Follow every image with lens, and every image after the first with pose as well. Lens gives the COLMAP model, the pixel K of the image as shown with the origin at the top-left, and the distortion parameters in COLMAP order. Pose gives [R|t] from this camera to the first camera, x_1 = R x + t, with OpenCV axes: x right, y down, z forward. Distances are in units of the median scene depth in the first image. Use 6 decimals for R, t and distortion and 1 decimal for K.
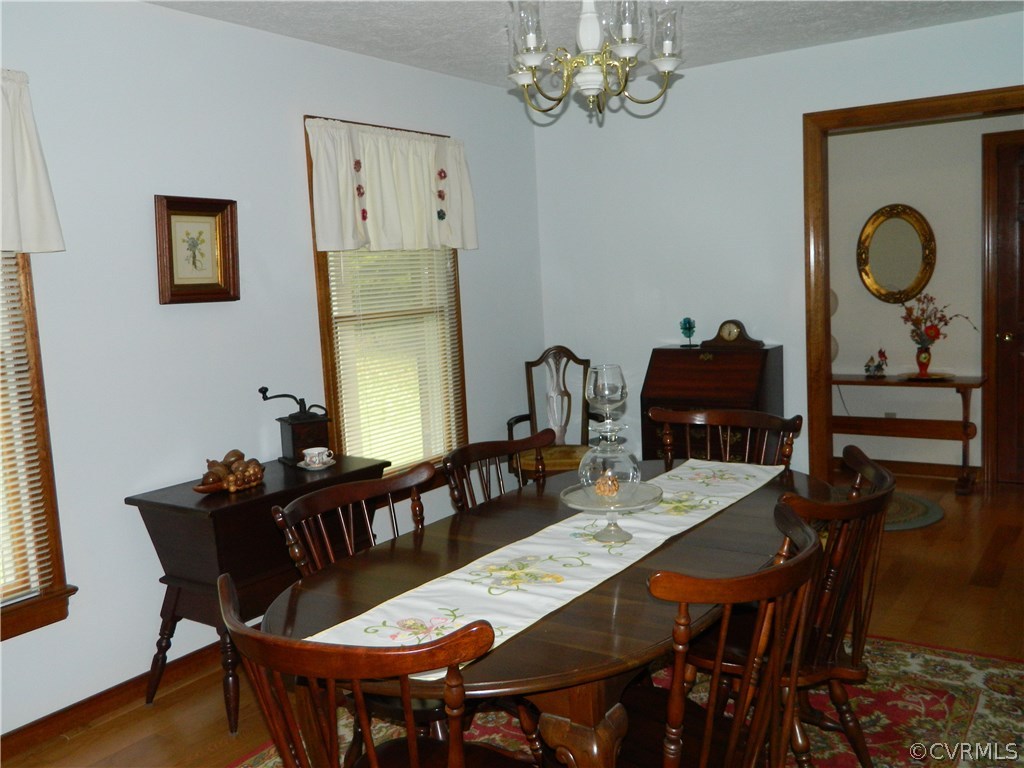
lens RADIAL K [[930.3, 0, 512.0], [0, 930.3, 384.0], [0, 0, 1]] dist [-0.002815, -0.004383]
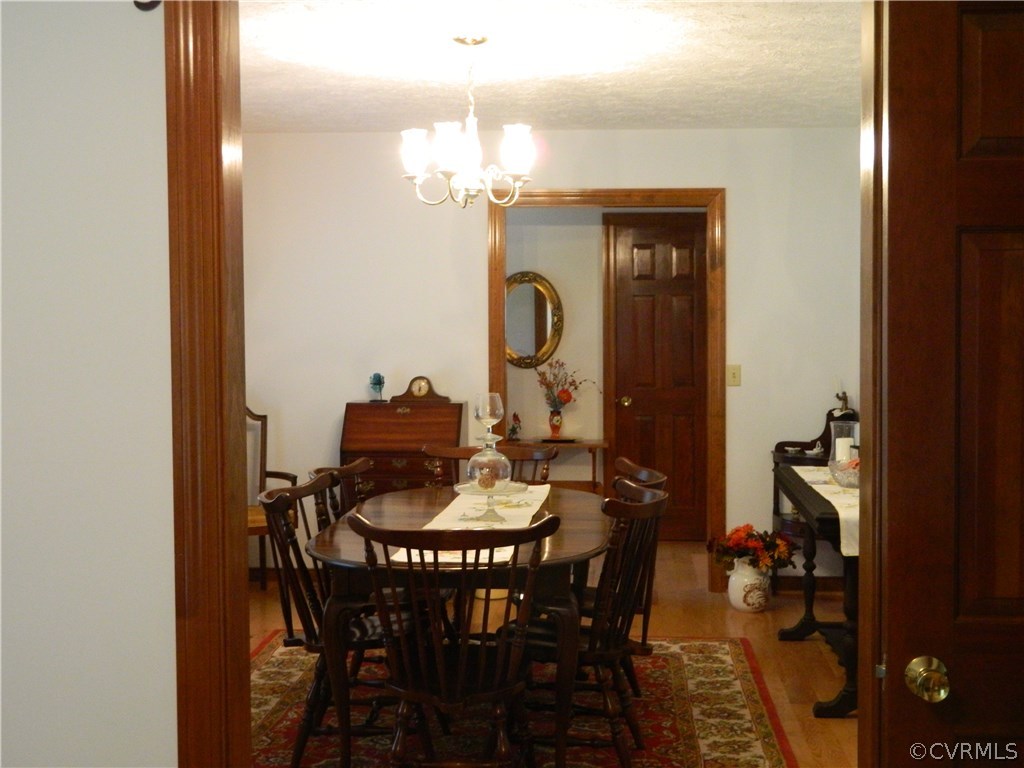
lens RADIAL K [[1401.8, 0, 512.0], [0, 1401.8, 384.0], [0, 0, 1]] dist [-0.003246, -0.000178]
pose [[0.875687, 0.027126, 0.482116, -0.359818], [0.011441, 0.996975, -0.076874, 0.051339], [-0.482743, 0.072834, 0.872728, -0.346908]]
